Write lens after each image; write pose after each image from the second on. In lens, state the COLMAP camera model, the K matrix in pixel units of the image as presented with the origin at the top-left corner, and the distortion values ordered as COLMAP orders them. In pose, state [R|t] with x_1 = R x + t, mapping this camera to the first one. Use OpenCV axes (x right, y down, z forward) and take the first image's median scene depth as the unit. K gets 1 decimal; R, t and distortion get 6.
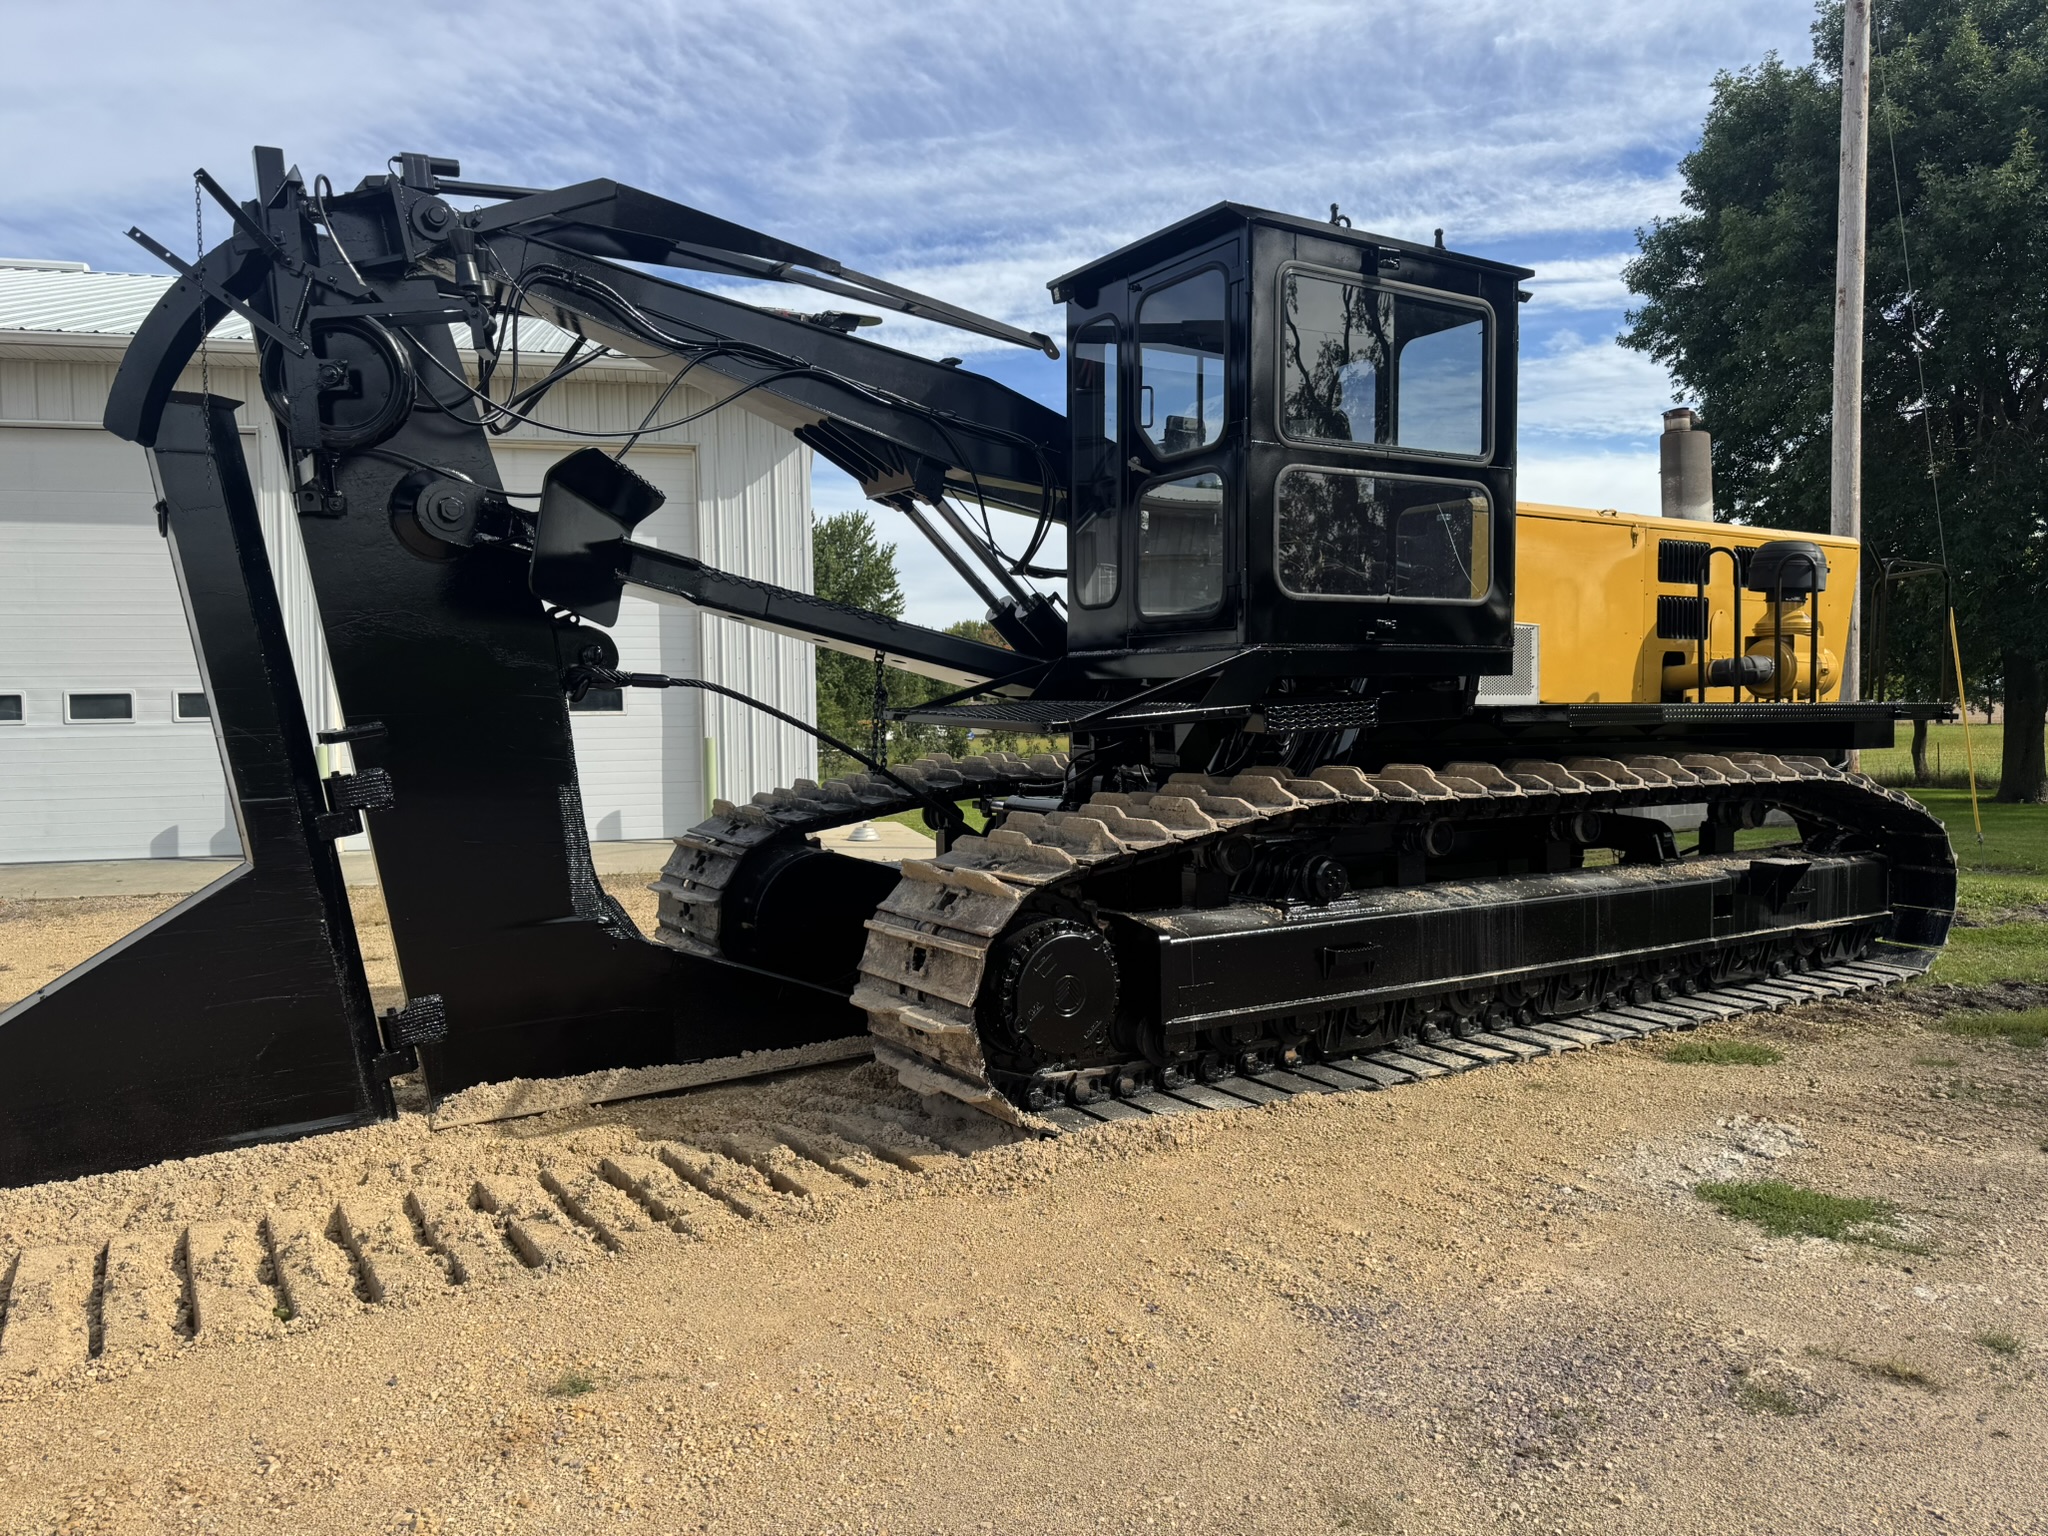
lens RADIAL K [[1435.1, 0, 999.2], [0, 1435.1, 765.1], [0, 0, 1]] dist [0.108079, -0.153602]
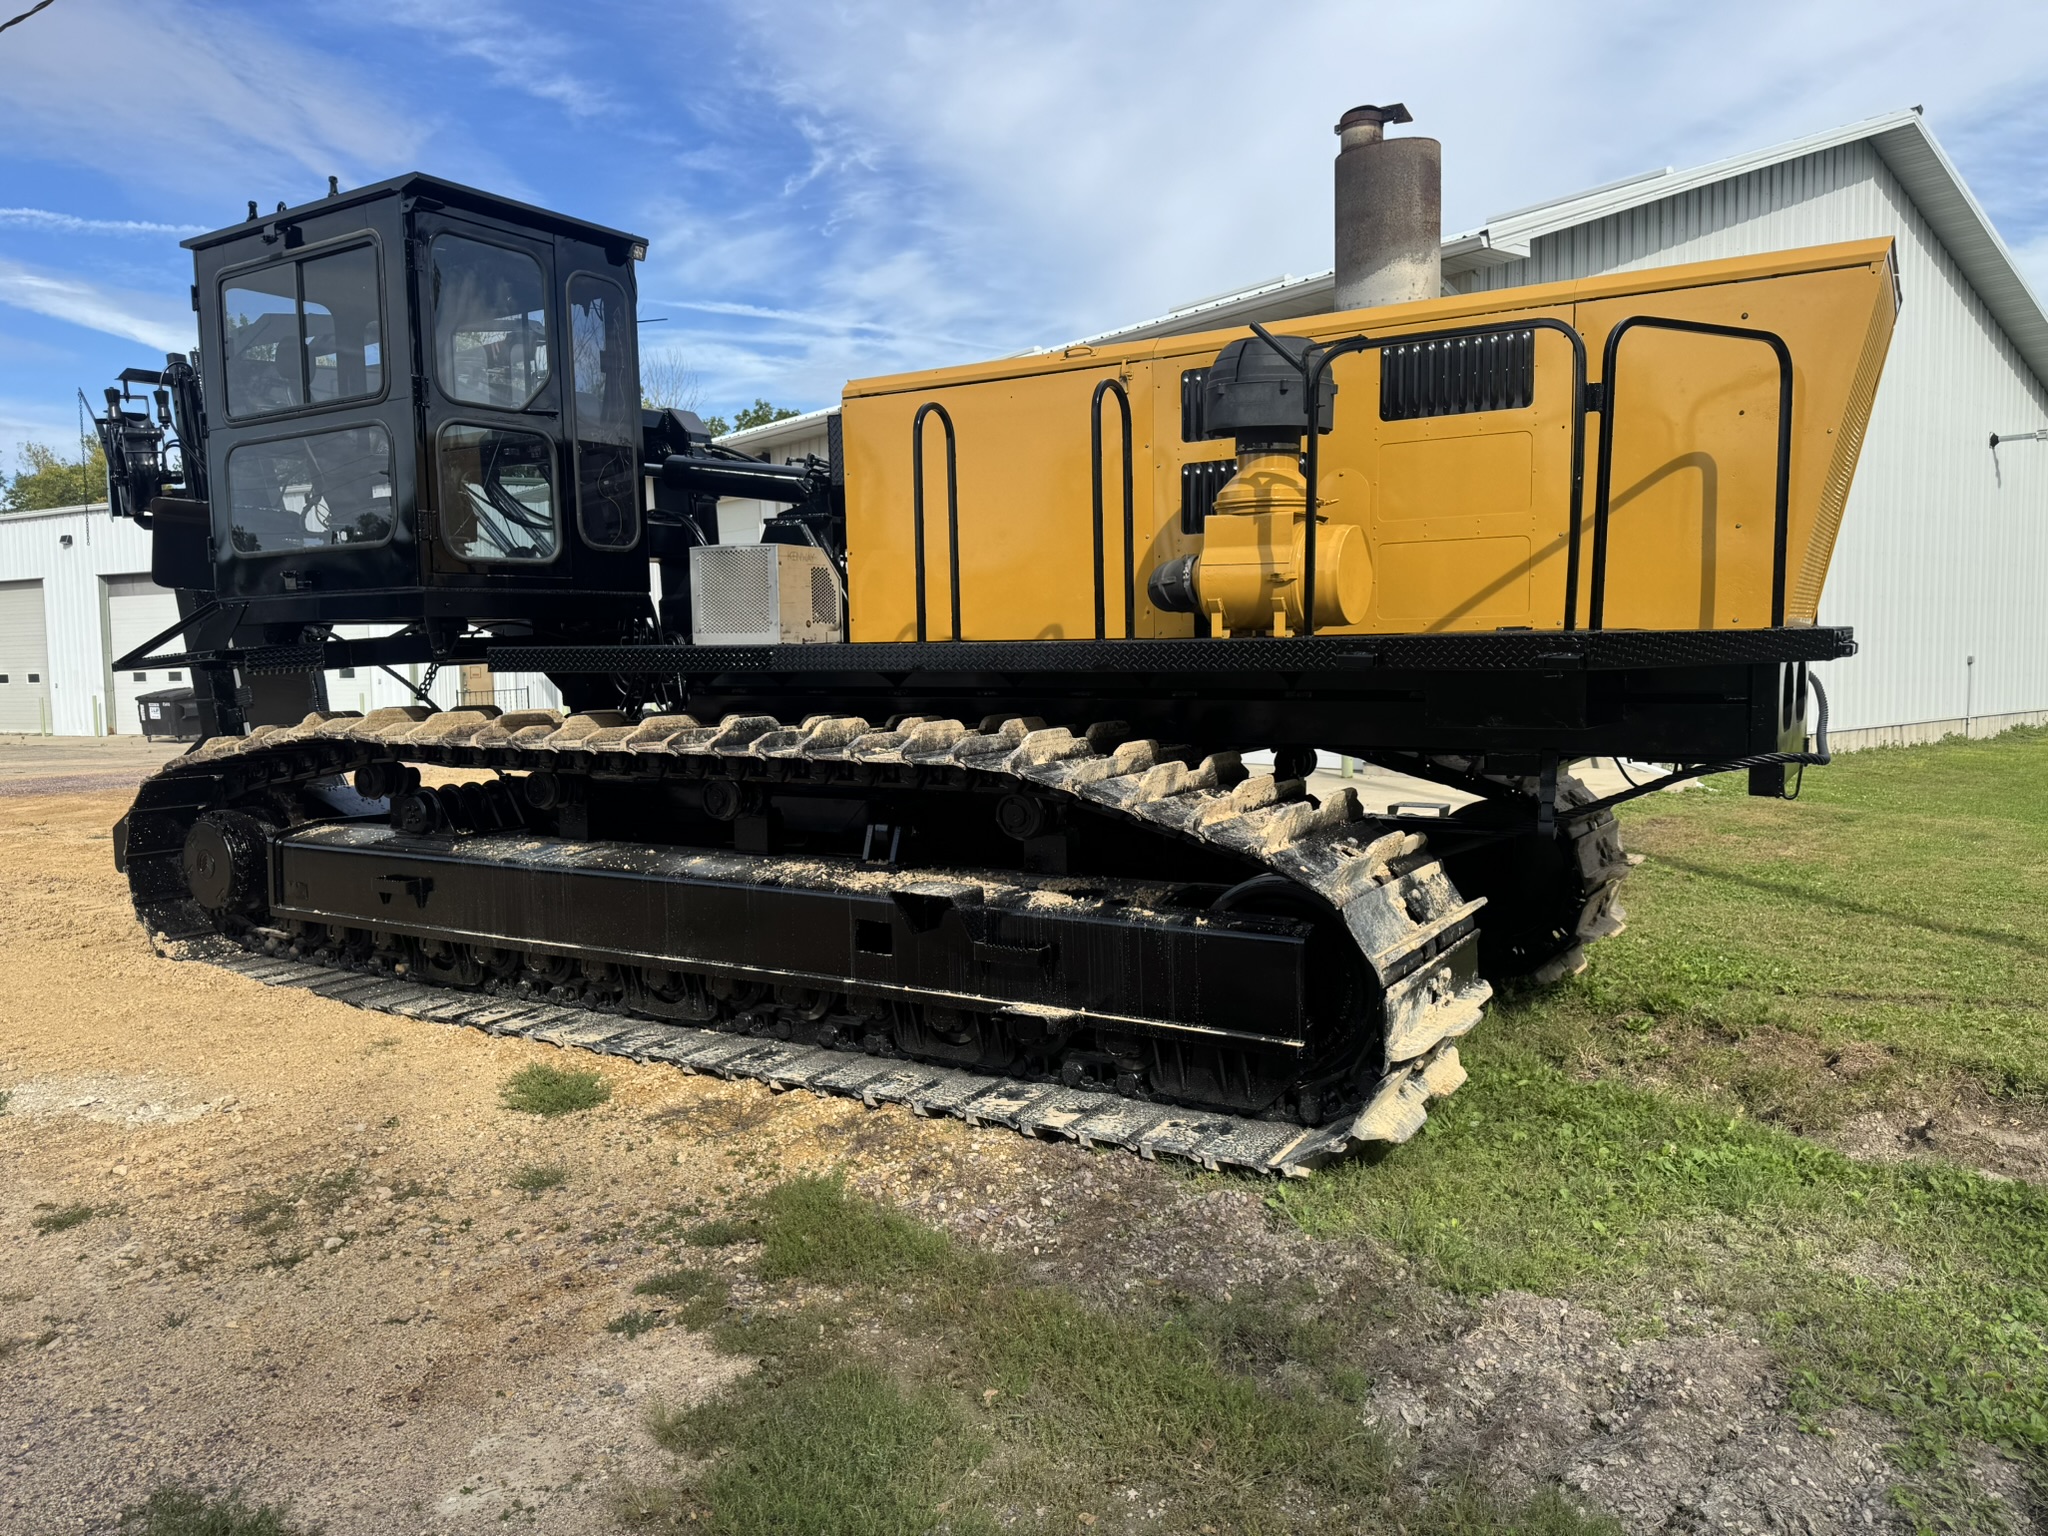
lens RADIAL K [[1455.5, 0, 1024.0], [0, 1455.5, 768.0], [0, 0, 1]] dist [0.064185, -0.108132]
pose [[0.461247, 0.077948, -0.883841, 1.363441], [-0.018668, 0.996766, 0.078165, -0.046136], [0.887075, -0.019554, 0.461210, 0.892485]]
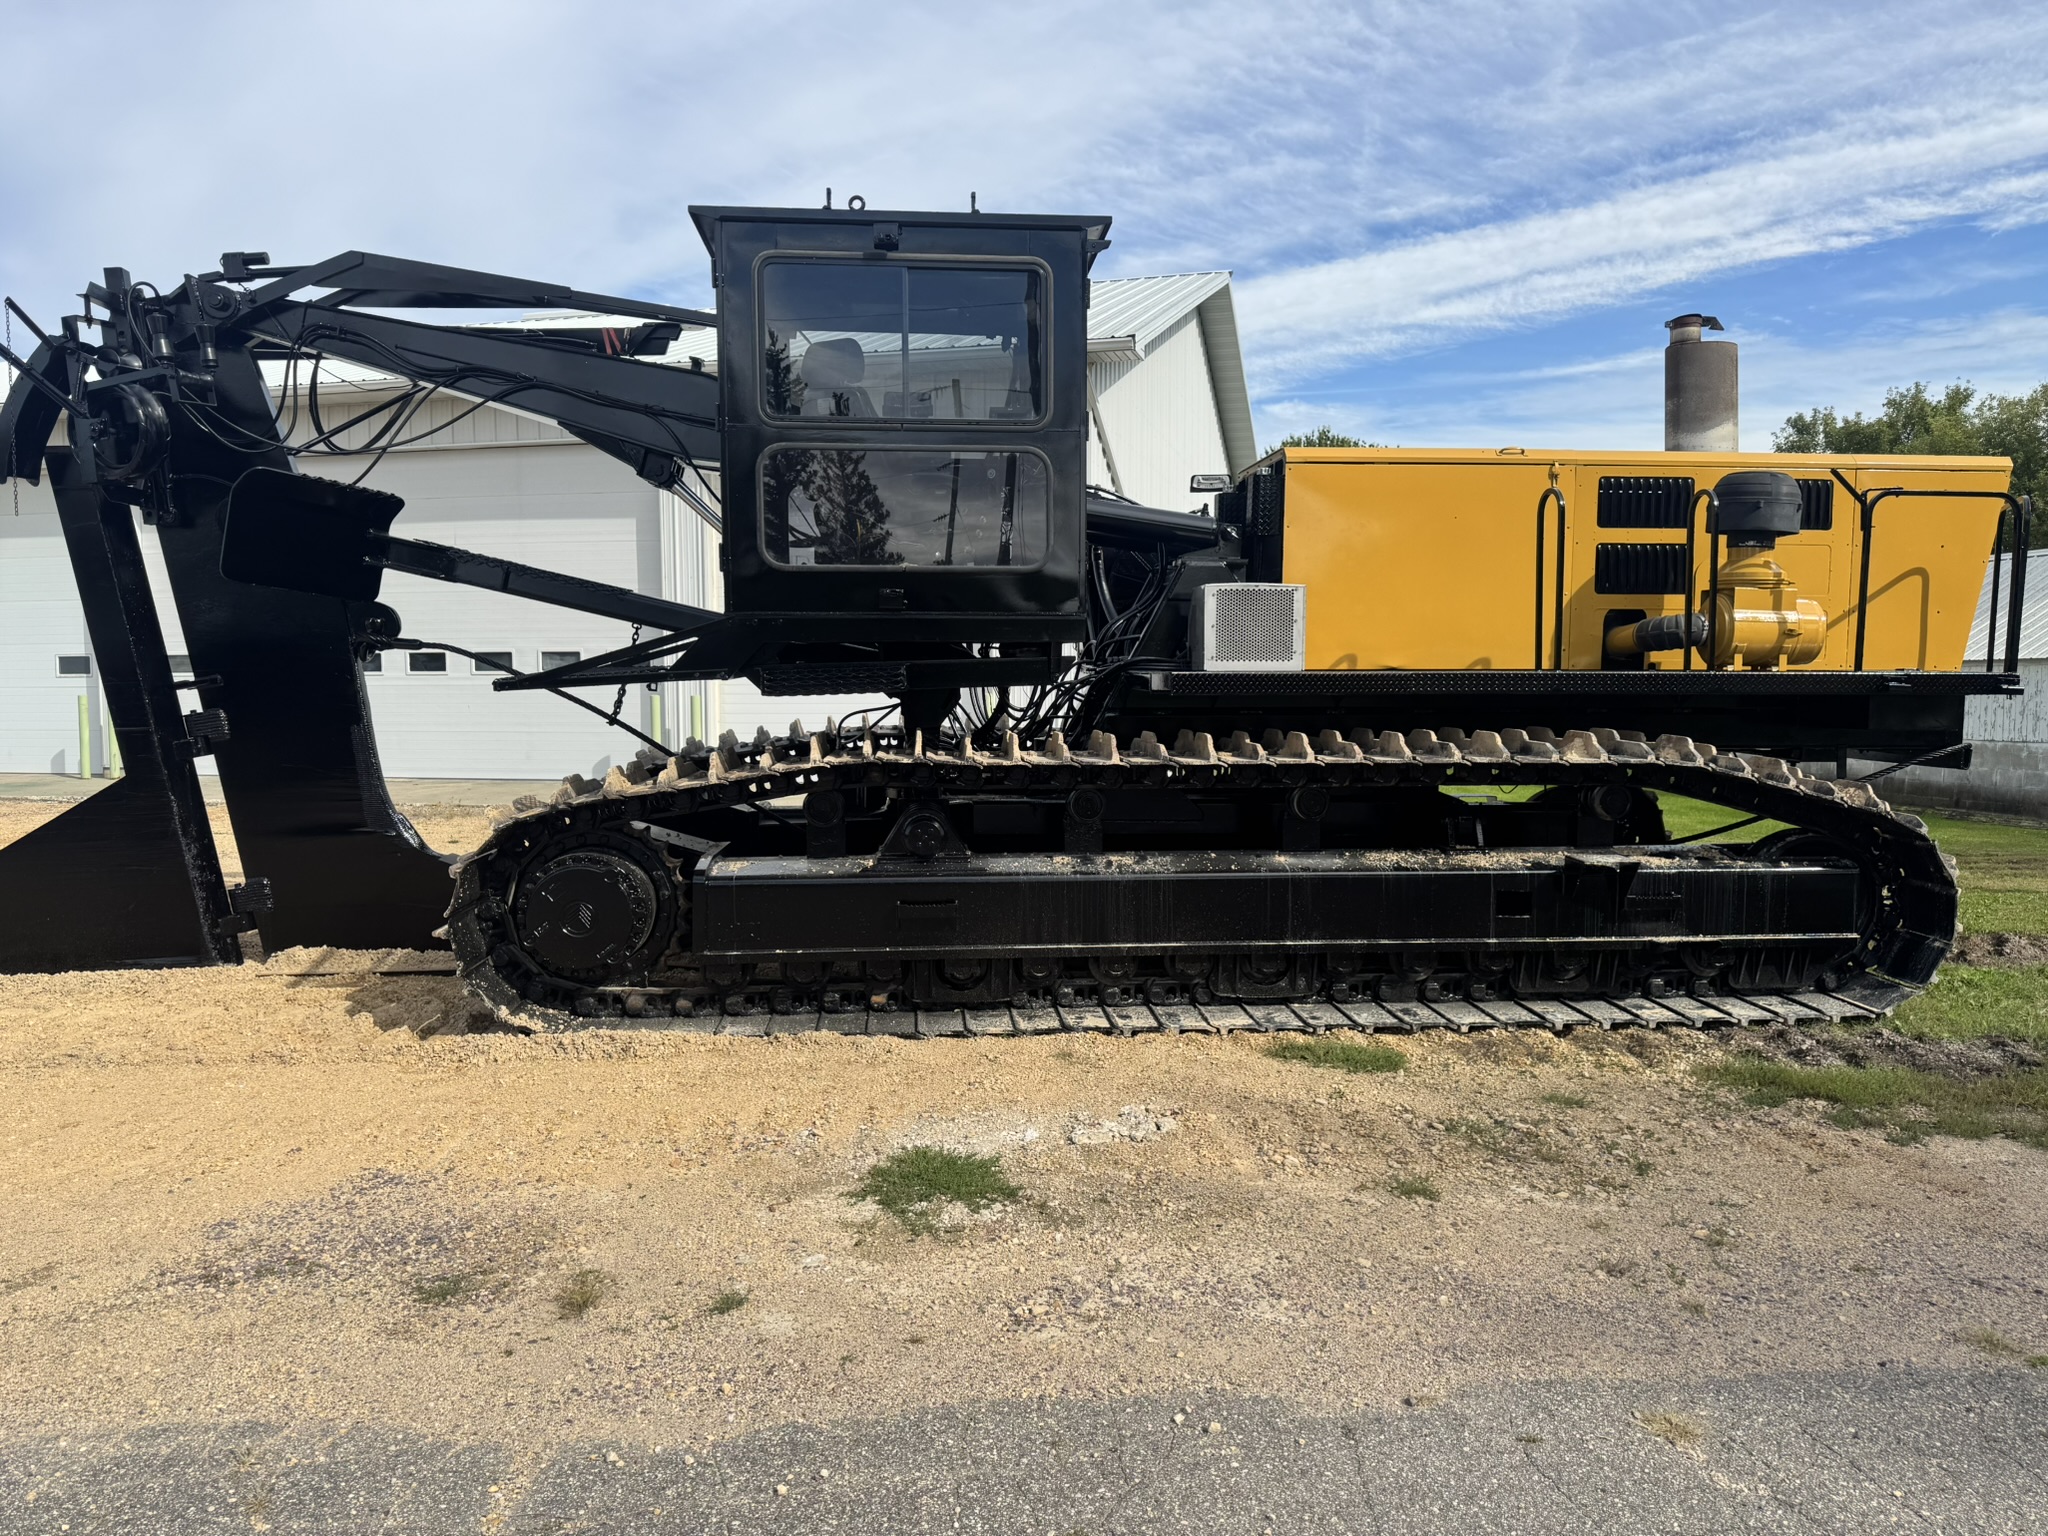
lens RADIAL K [[1430.0, 0, 1024.0], [0, 1430.0, 768.0], [0, 0, 1]] dist [0.003405, 0.002397]
pose [[0.892047, 0.040064, -0.450164, 0.742989], [-0.024571, 0.998889, 0.040211, -0.012947], [0.451275, -0.024809, 0.892040, 0.118720]]
